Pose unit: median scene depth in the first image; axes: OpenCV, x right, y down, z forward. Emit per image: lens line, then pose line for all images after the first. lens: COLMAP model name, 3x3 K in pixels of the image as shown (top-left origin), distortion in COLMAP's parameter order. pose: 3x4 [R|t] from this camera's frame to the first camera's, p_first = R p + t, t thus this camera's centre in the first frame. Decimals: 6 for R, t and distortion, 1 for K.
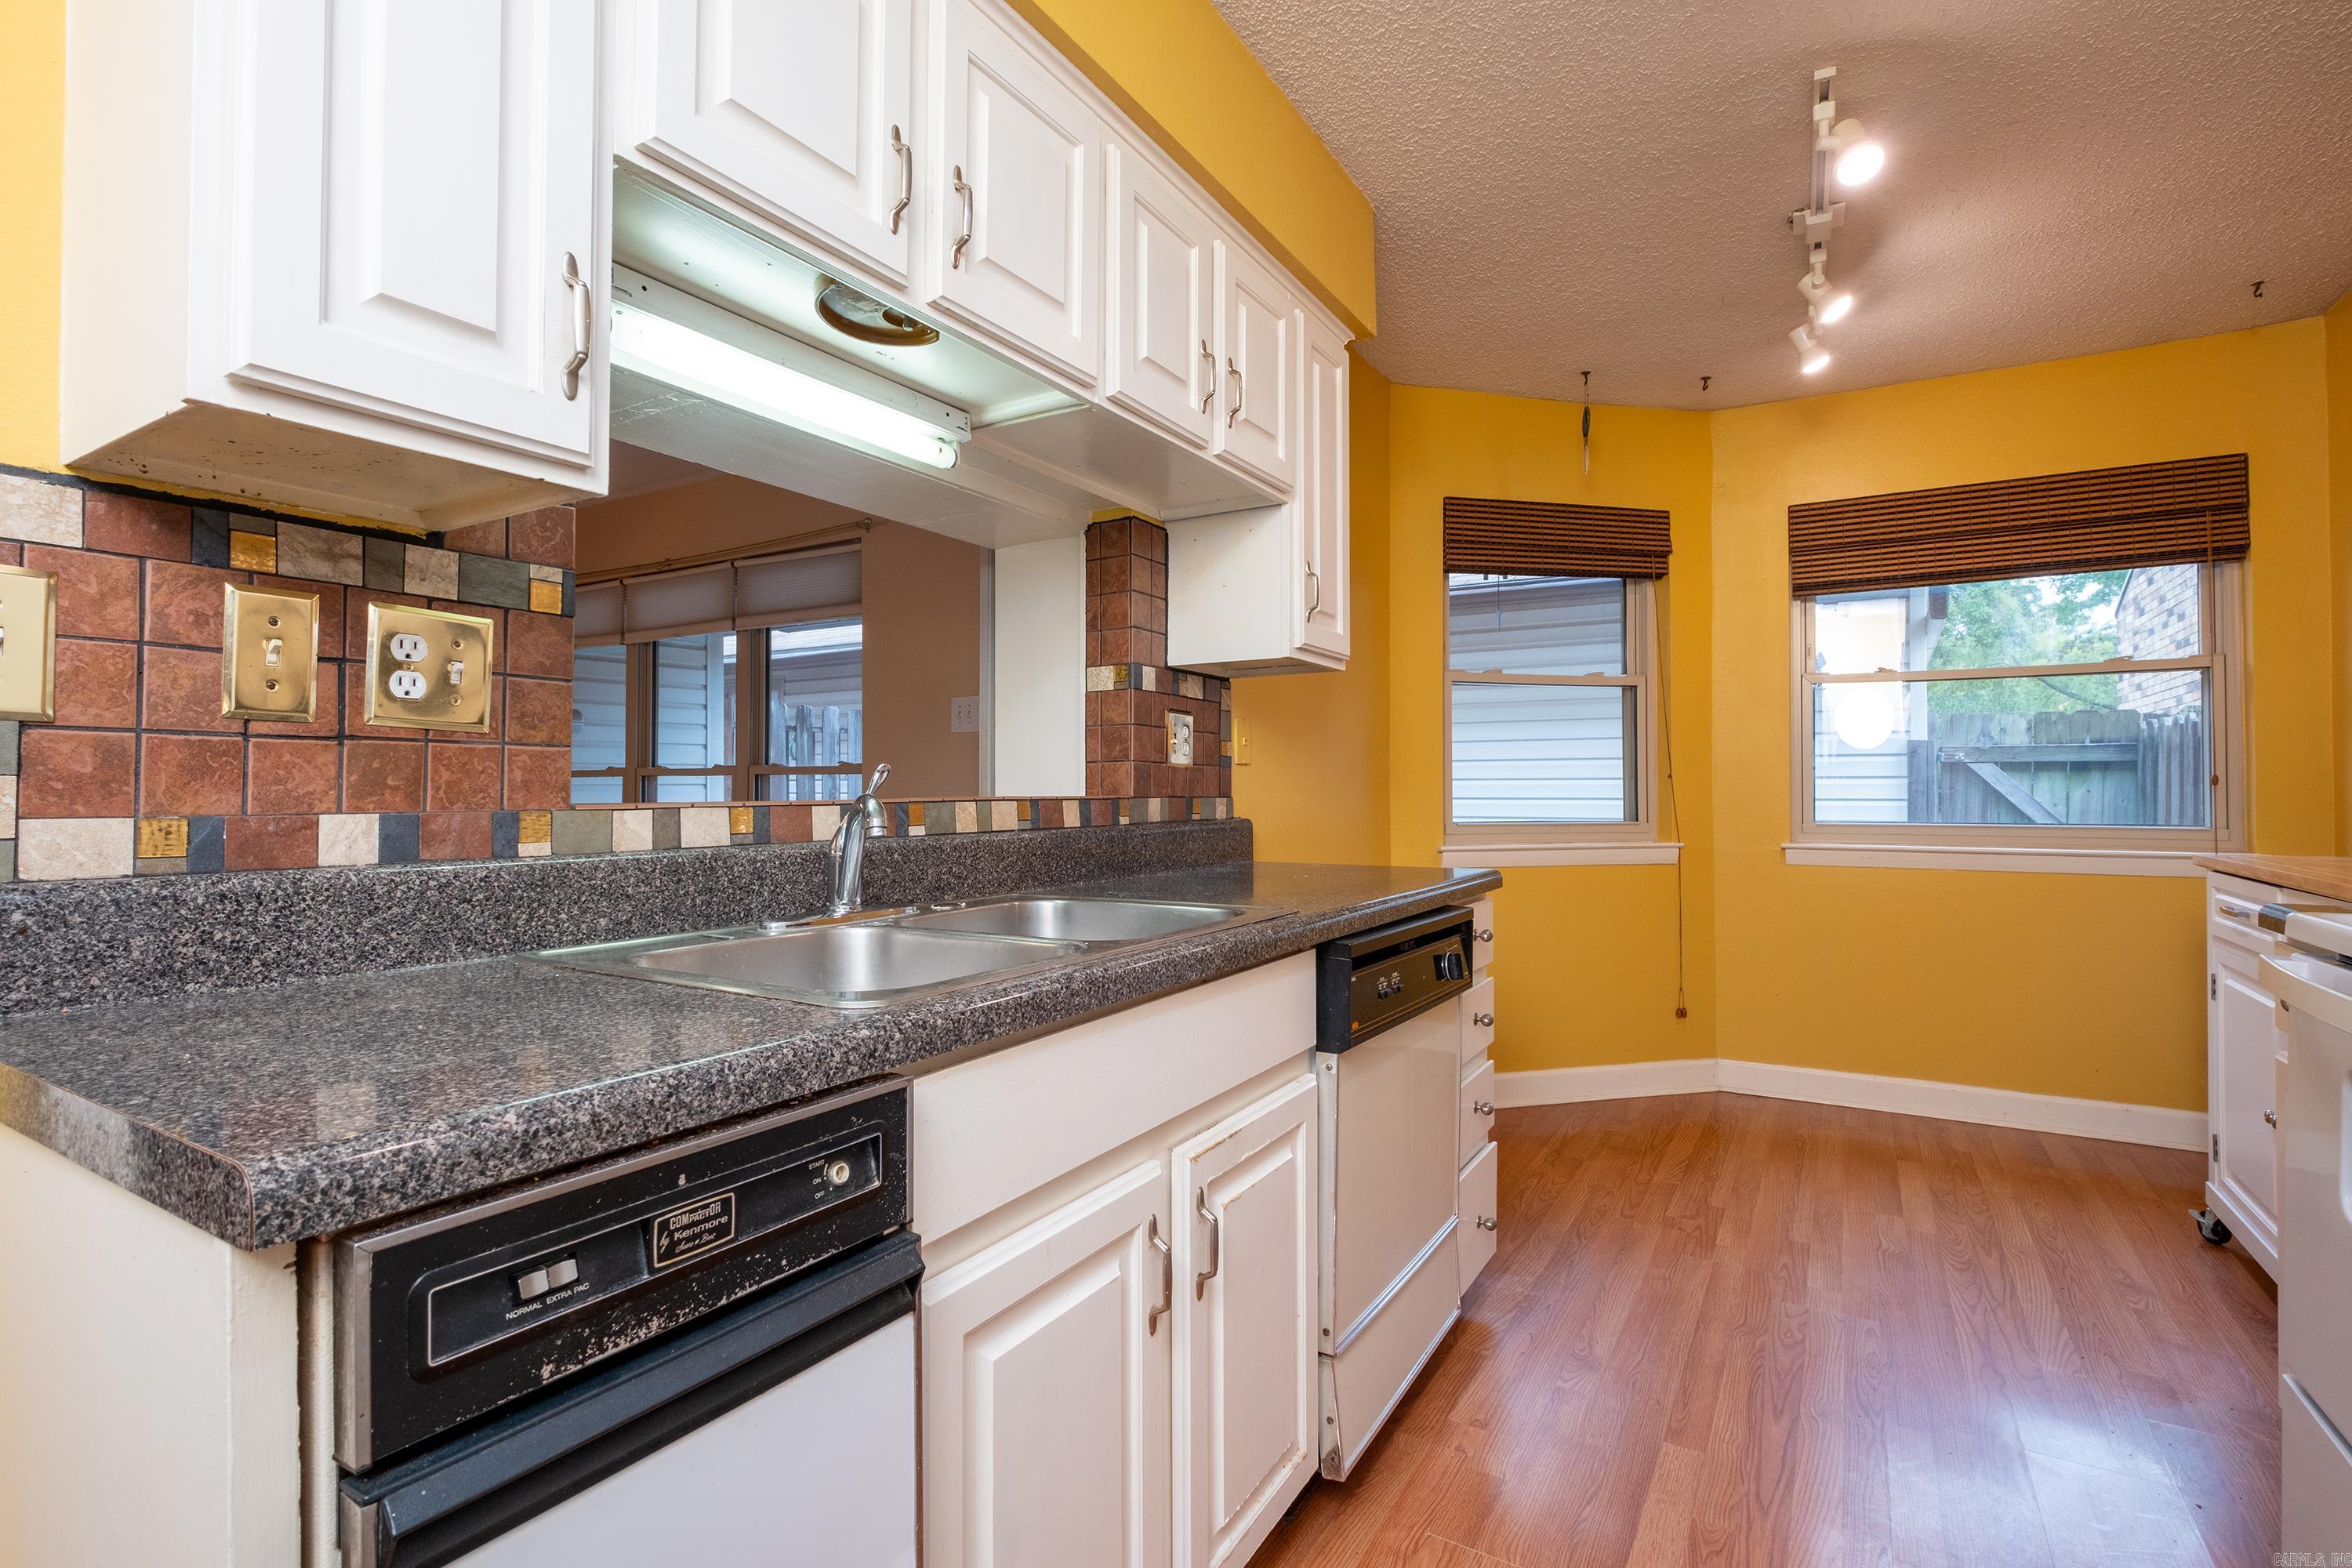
lens RADIAL K [[1109.4, 0, 1192.9], [0, 1109.4, 767.5], [0, 0, 1]] dist [0.002471, -0.004995]
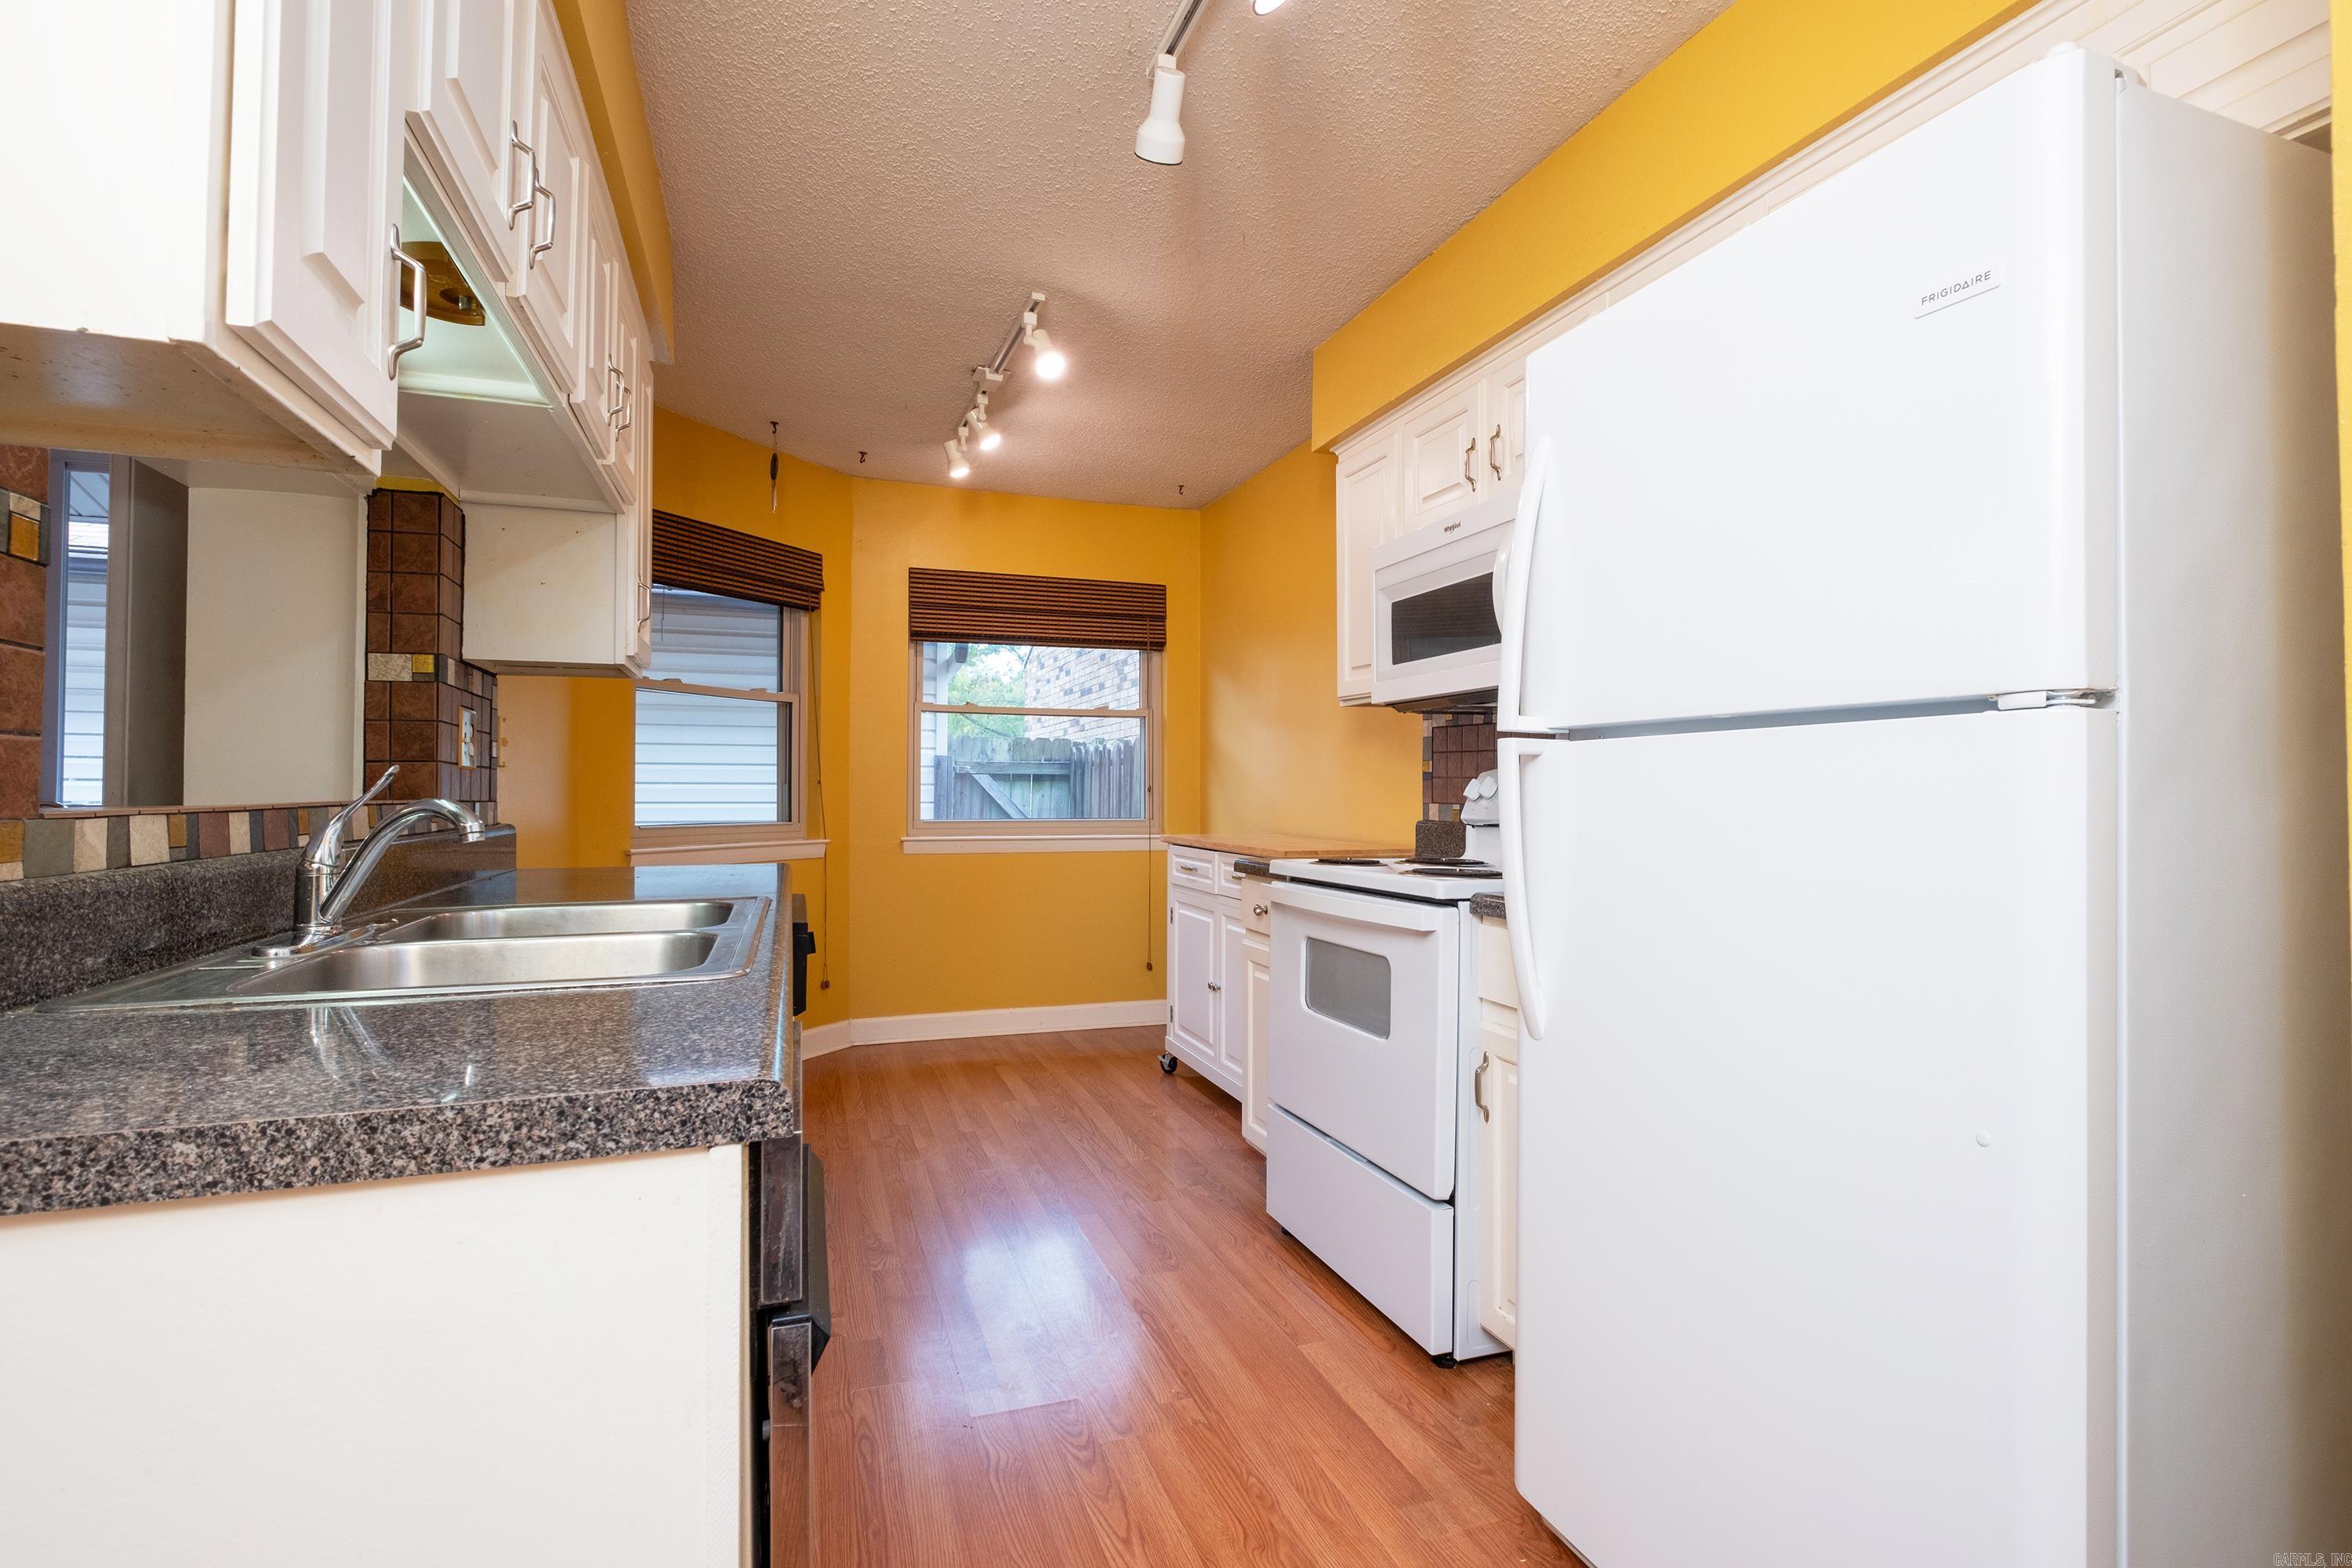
lens RADIAL K [[1109.4, 0, 1183.3], [0, 1109.4, 759.8], [0, 0, 1]] dist [0.002471, -0.004995]
pose [[0.630437, 0.026634, 0.775784, -0.283837], [-0.019135, 0.999641, -0.018770, -0.001336], [-0.776005, -0.003011, 0.630720, -0.038114]]
